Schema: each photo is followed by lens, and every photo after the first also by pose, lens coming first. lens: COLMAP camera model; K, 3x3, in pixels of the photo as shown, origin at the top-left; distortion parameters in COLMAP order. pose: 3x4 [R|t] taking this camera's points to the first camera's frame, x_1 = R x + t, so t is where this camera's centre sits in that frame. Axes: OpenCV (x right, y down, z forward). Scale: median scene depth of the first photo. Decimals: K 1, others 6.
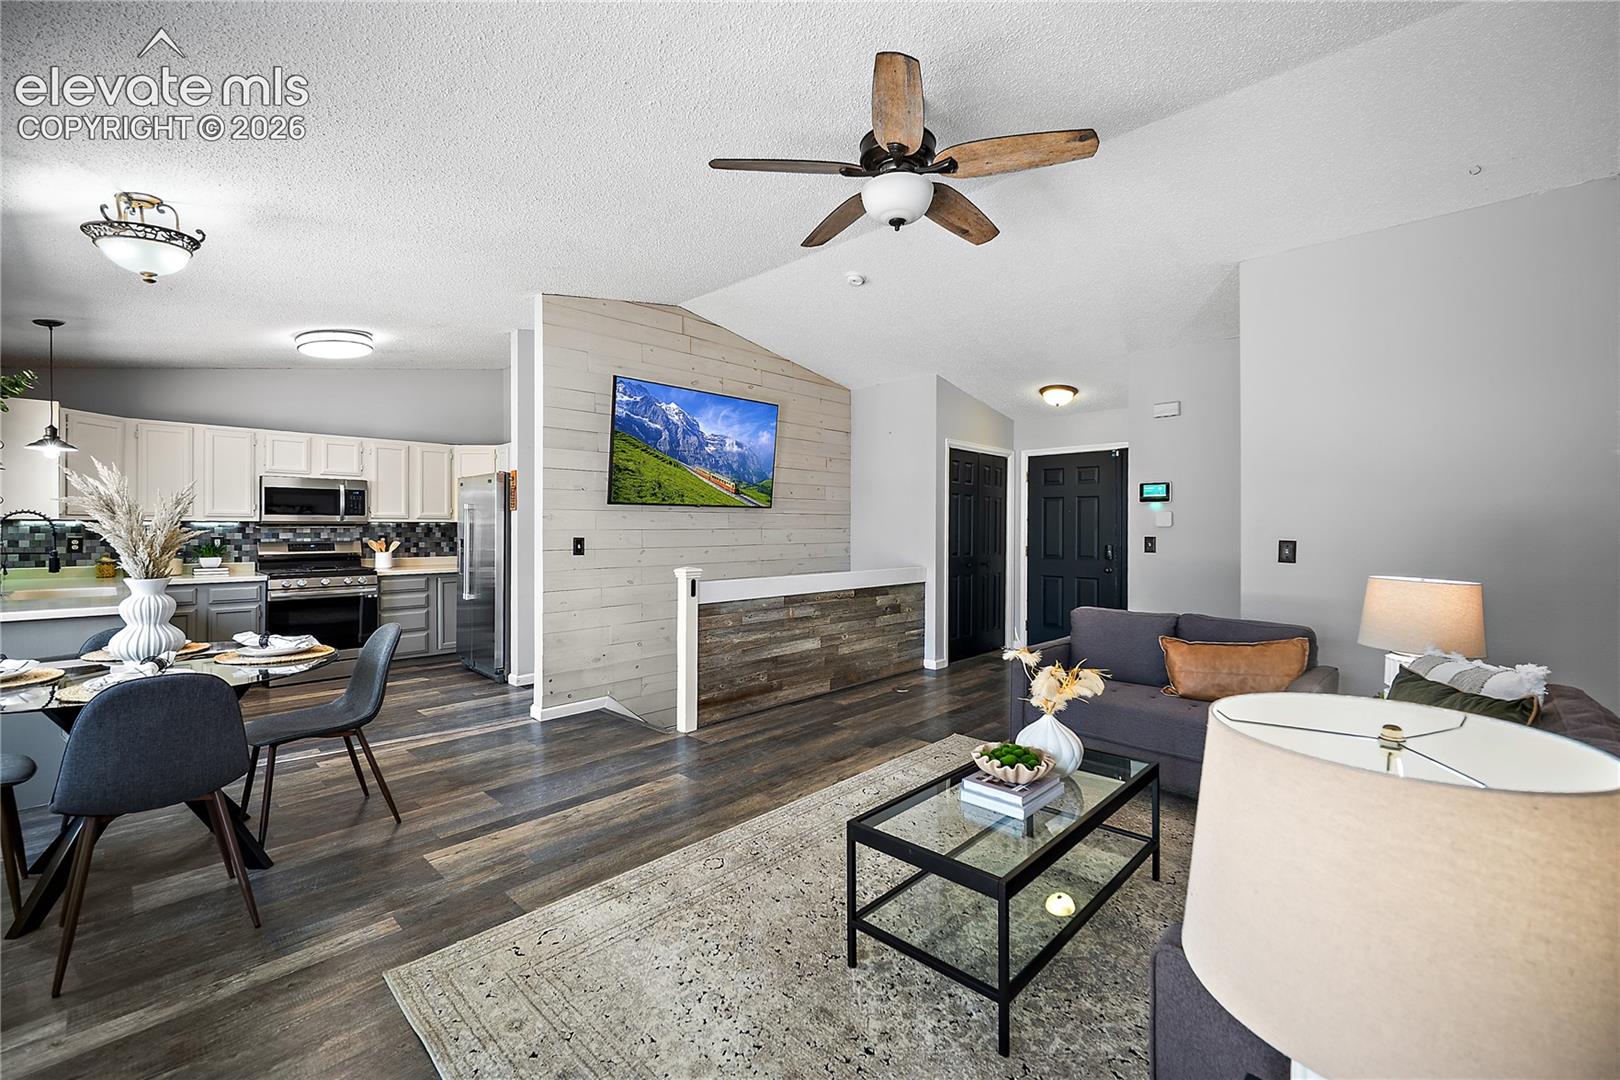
lens RADIAL K [[642.0, 0, 811.4], [0, 642.0, 527.8], [0, 0, 1]] dist [-0.000206, -0.000248]
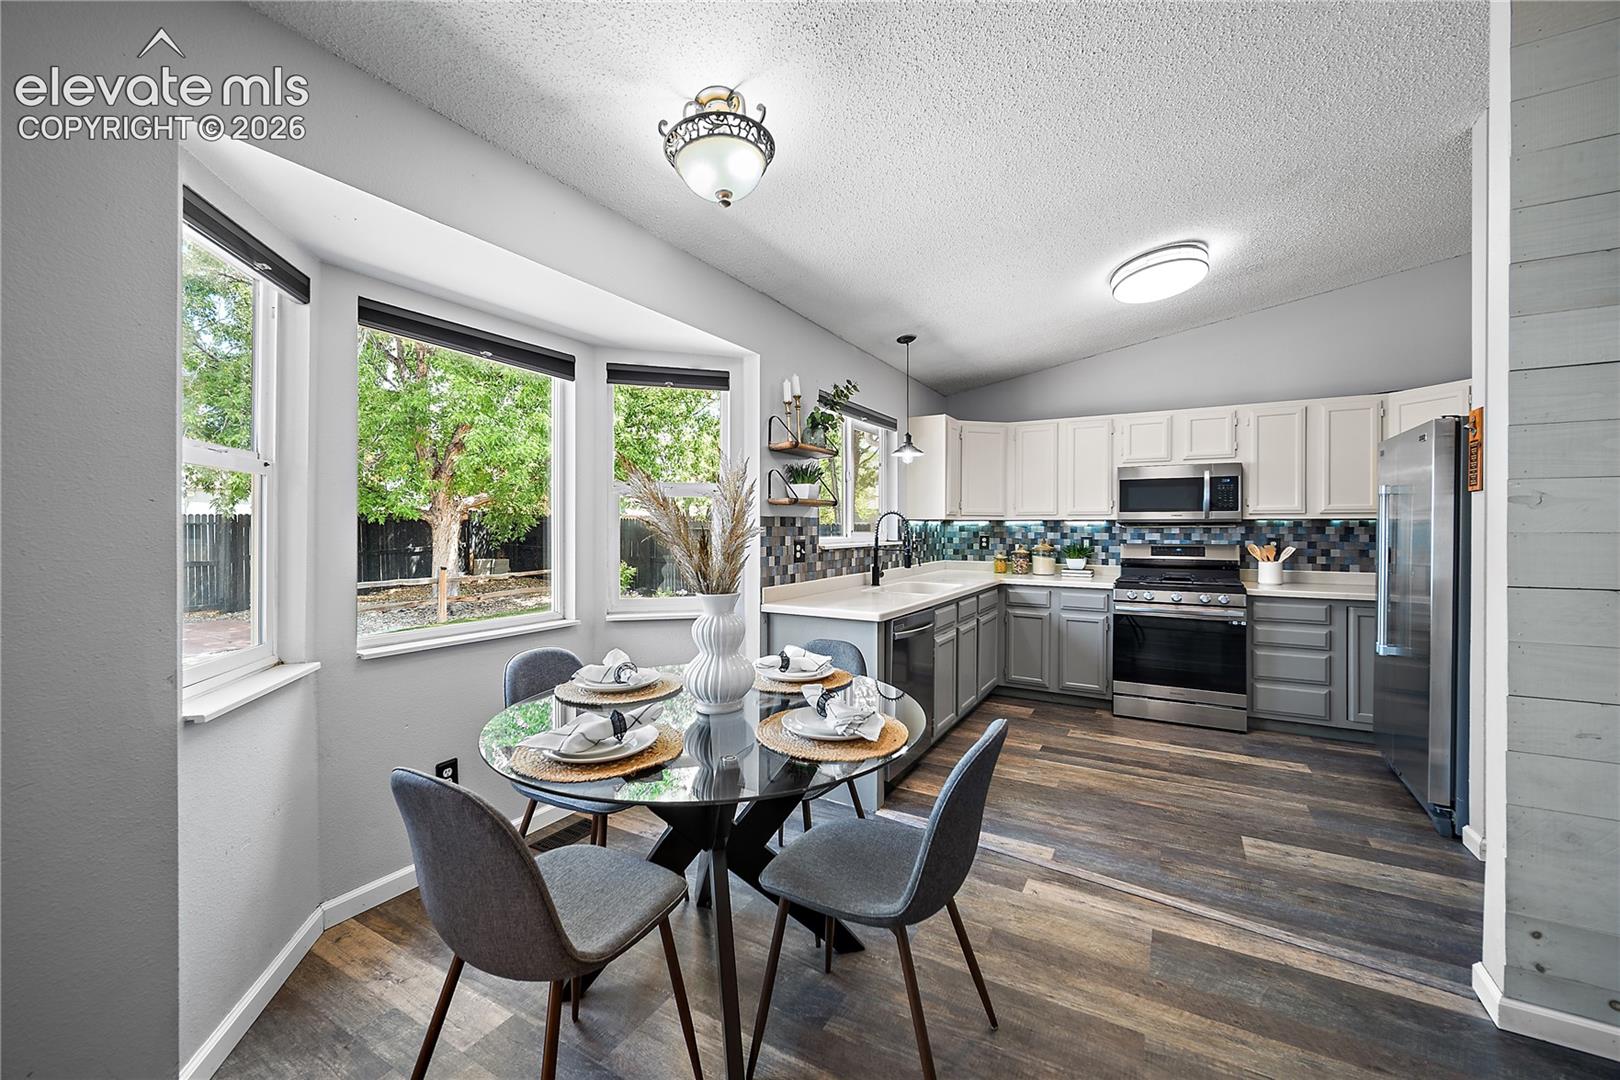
lens RADIAL K [[642.0, 0, 811.4], [0, 642.0, 527.8], [0, 0, 1]] dist [-0.000206, -0.000248]
pose [[0.239415, 0.002156, -0.970915, -0.107300], [-0.001537, 0.999997, 0.001841, -0.000229], [0.970916, 0.001052, 0.239418, 0.374150]]
